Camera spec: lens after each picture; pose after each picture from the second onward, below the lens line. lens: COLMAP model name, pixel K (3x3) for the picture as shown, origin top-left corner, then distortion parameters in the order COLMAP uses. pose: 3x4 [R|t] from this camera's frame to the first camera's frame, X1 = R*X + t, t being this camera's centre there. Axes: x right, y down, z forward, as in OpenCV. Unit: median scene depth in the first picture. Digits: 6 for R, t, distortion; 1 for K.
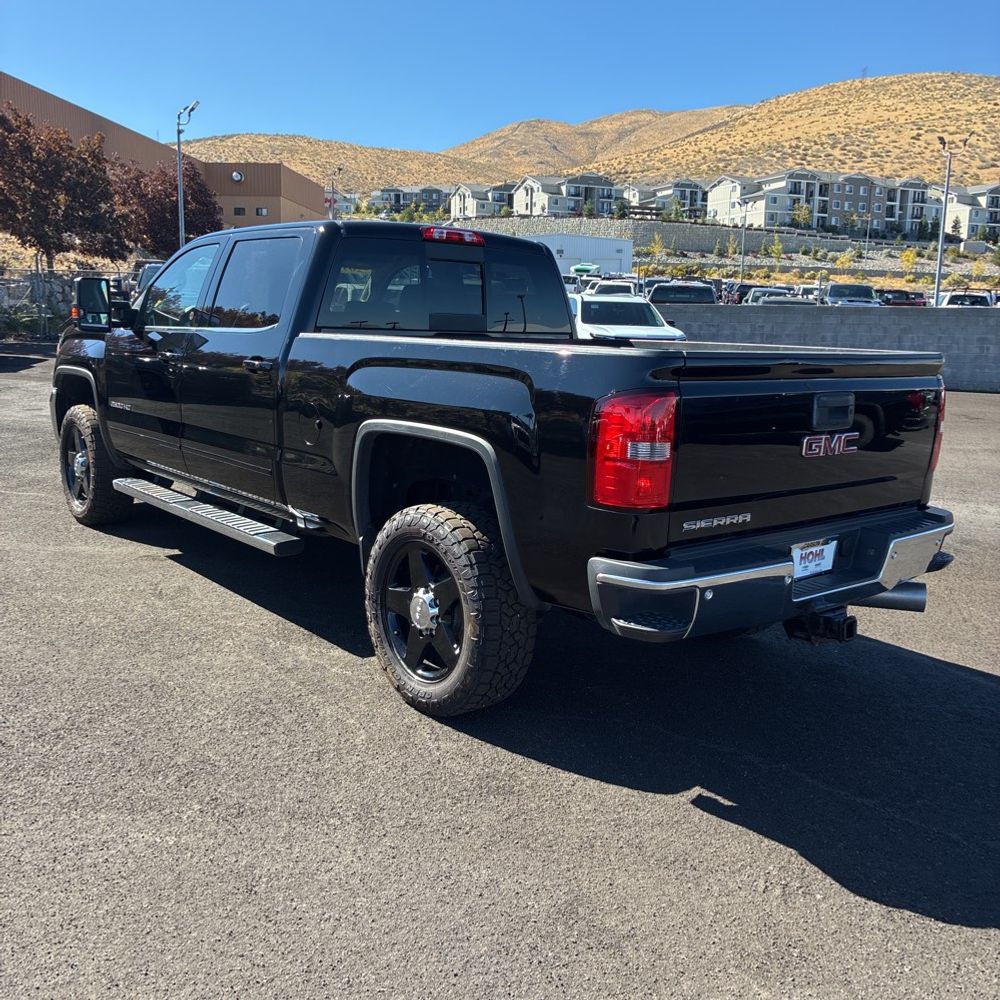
lens RADIAL K [[1009.9, 0, 500.9], [0, 1009.9, 494.9], [0, 0, 1]] dist [0.013404, 0.007415]
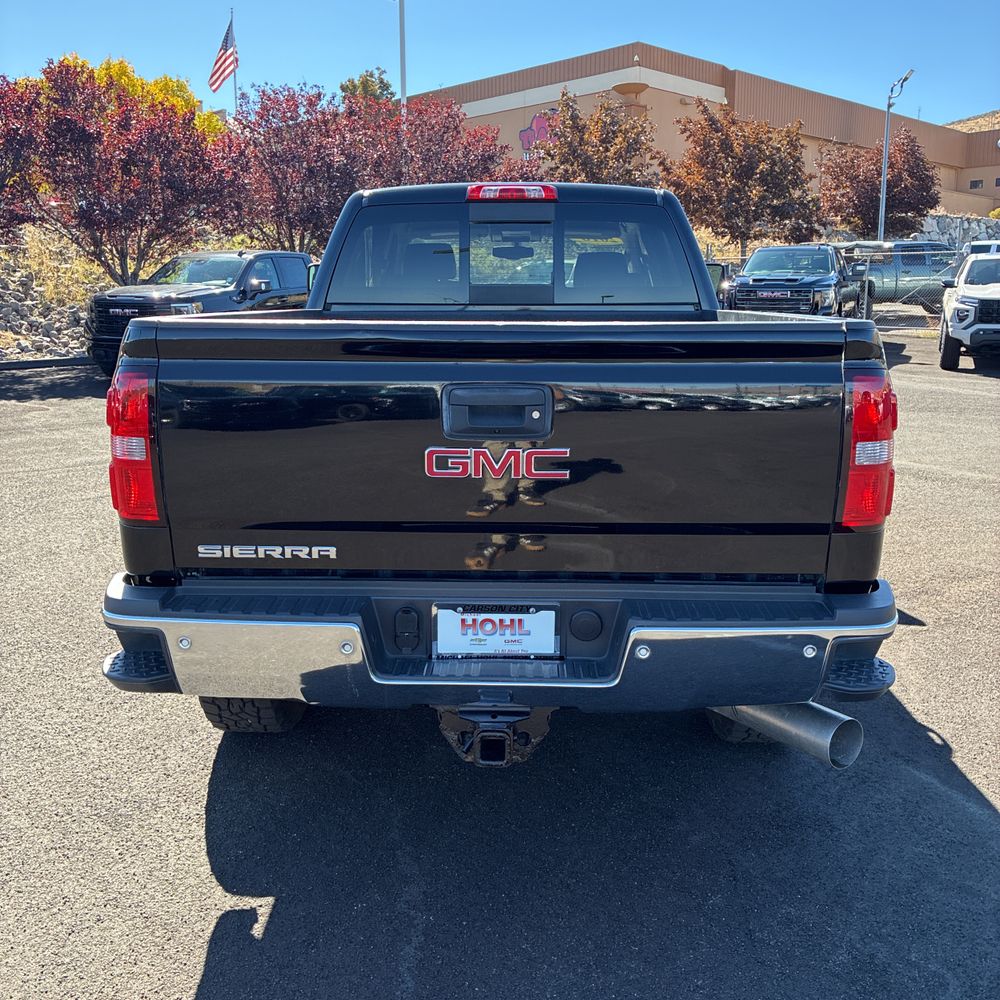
lens RADIAL K [[1011.2, 0, 496.8], [0, 1011.2, 497.0], [0, 0, 1]] dist [0.018166, 0.012105]
pose [[0.751504, 0.100734, -0.651993, 0.518008], [-0.091266, 0.994646, 0.048478, -0.040545], [0.653385, 0.023074, 0.756674, 0.346135]]
